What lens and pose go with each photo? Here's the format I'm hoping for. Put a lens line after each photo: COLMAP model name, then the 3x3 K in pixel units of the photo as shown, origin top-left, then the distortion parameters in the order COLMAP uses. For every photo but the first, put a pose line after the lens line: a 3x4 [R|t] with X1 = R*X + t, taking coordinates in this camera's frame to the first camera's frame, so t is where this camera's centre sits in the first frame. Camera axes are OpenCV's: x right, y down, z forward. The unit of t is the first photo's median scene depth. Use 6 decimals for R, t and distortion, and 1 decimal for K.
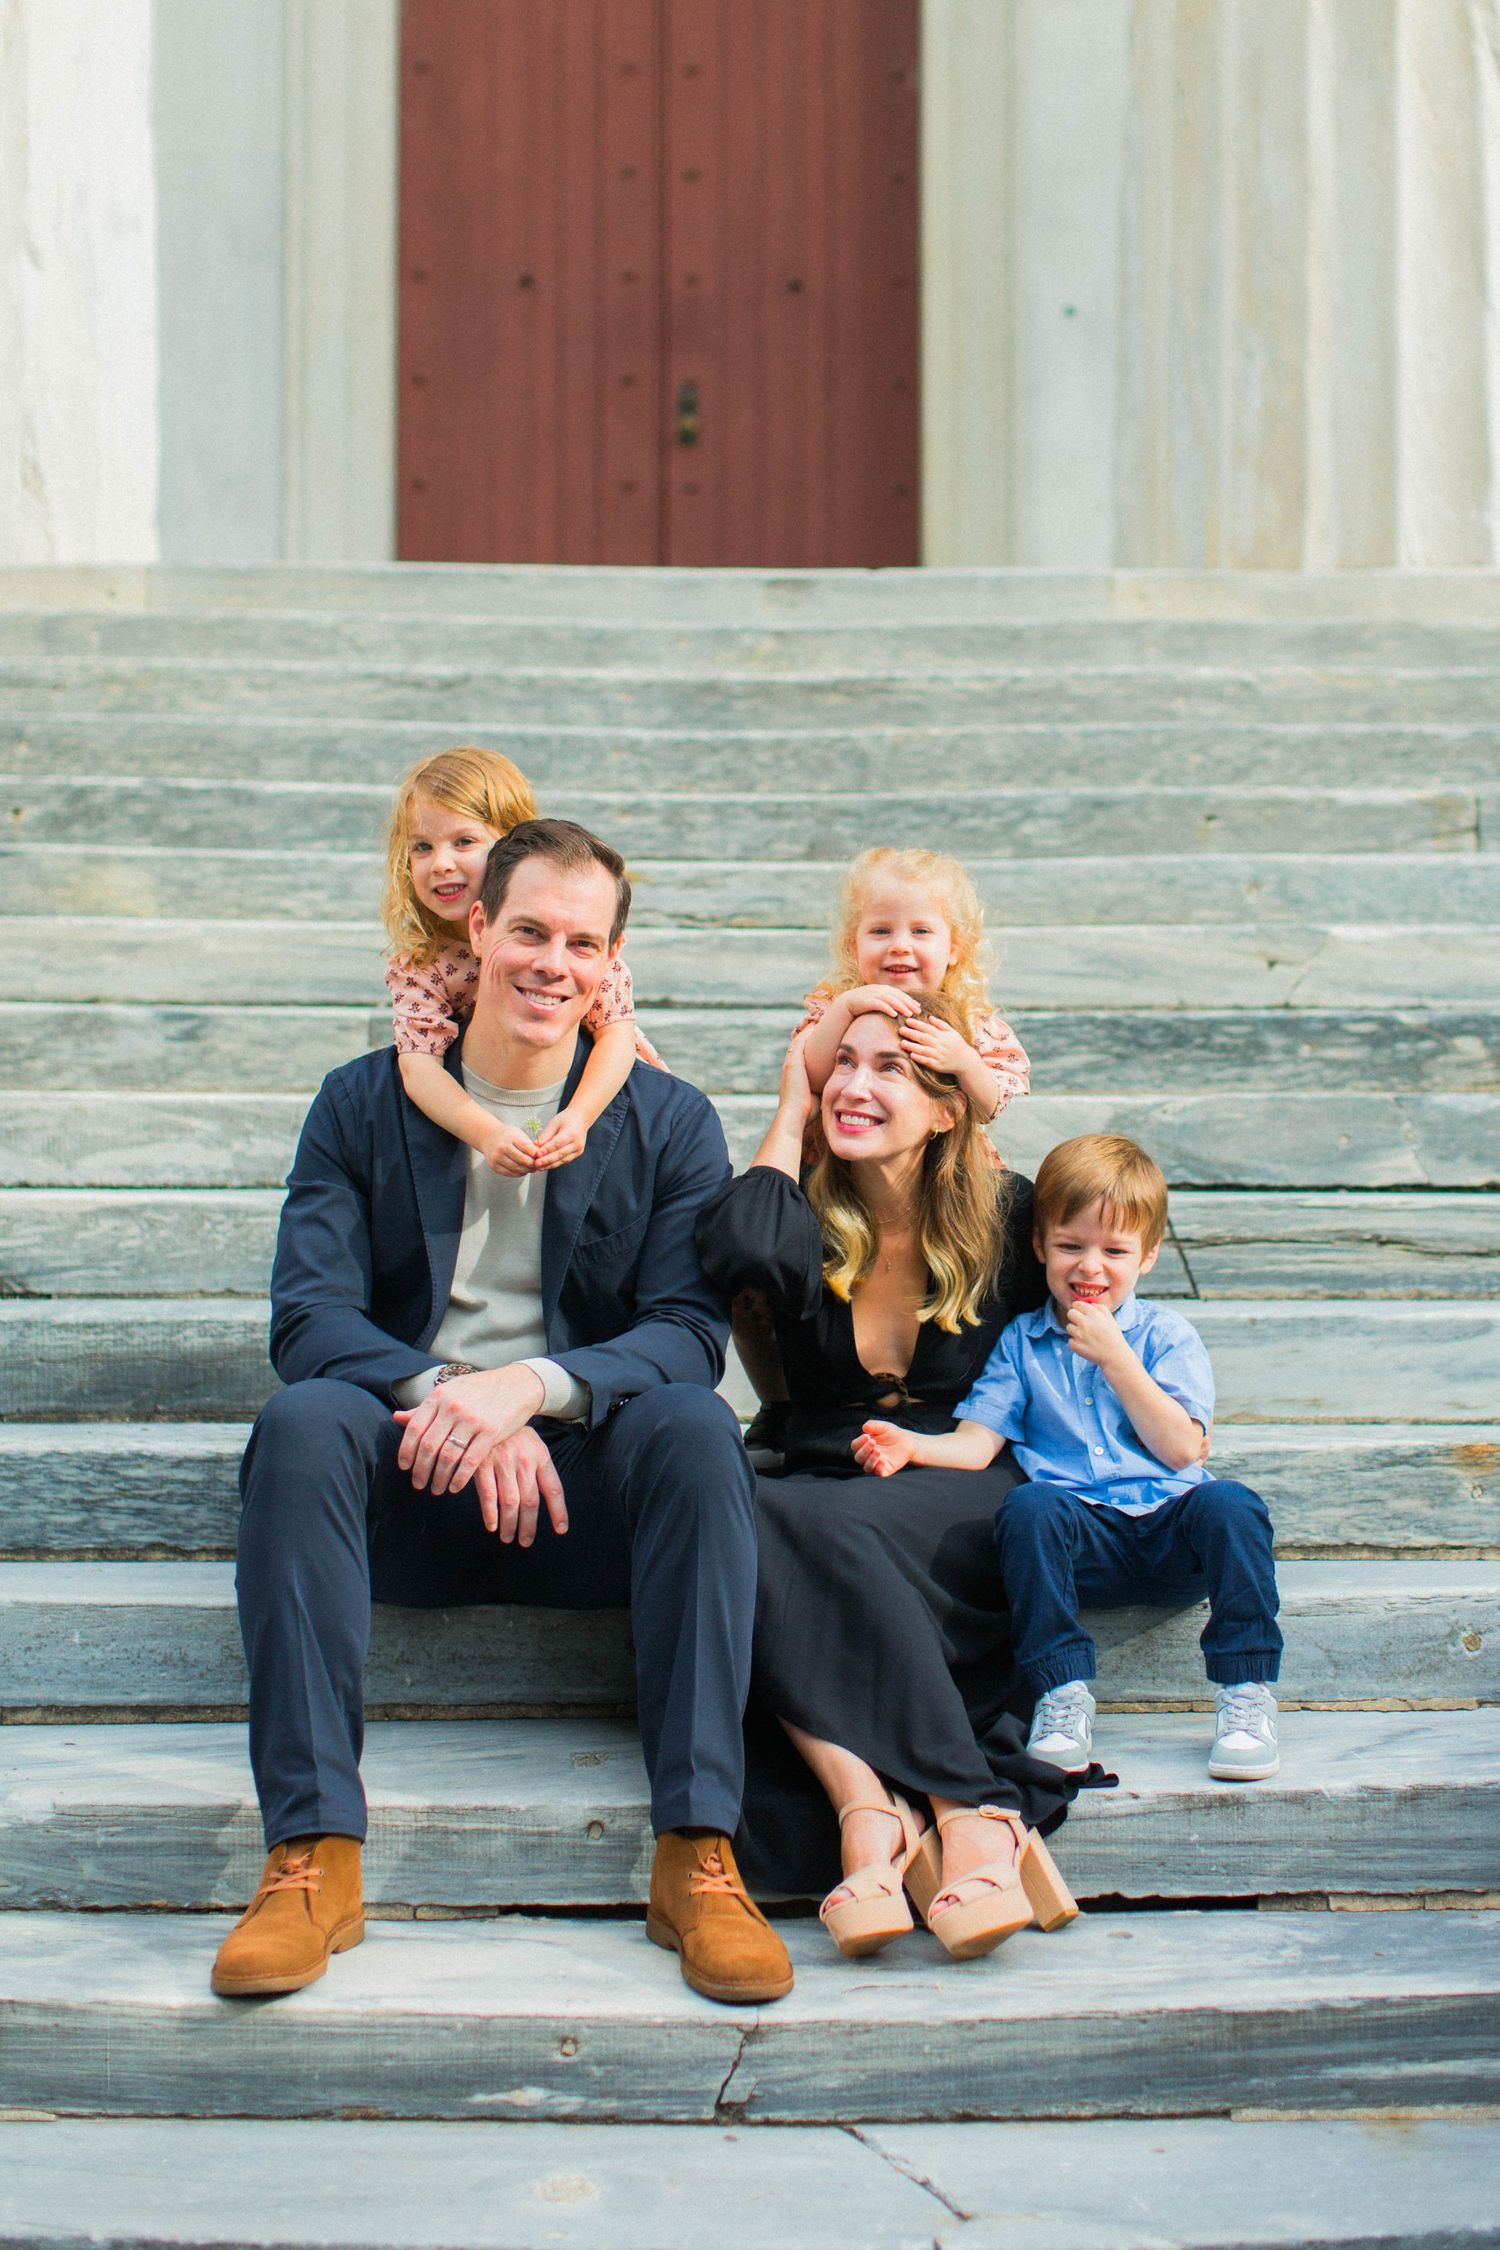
lens RADIAL K [[3238.0, 0, 759.9], [0, 3238.0, 1107.3], [0, 0, 1]] dist [0.012047, 0.000000]
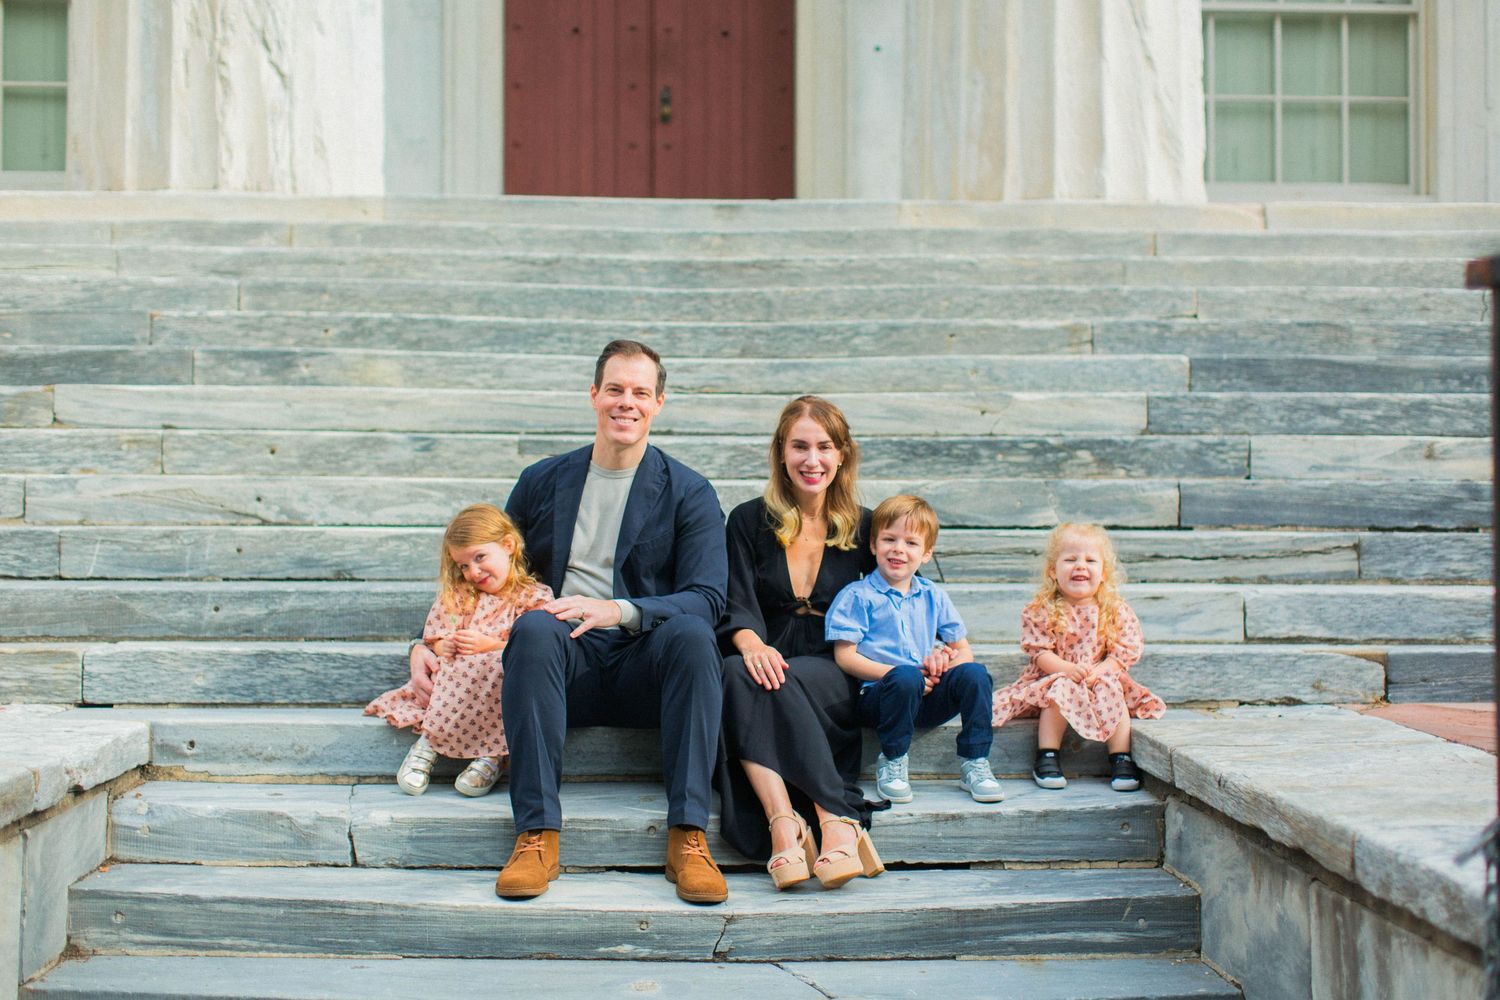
lens RADIAL K [[2158.7, 0, 743.7], [0, 2158.7, 506.6], [0, 0, 1]] dist [0.012047, 0.000000]
pose [[0.999368, 0.000631, 0.035535, -0.031003], [-0.000670, 0.999999, 0.001092, 0.010603], [-0.035534, -0.001116, 0.999368, -0.287828]]
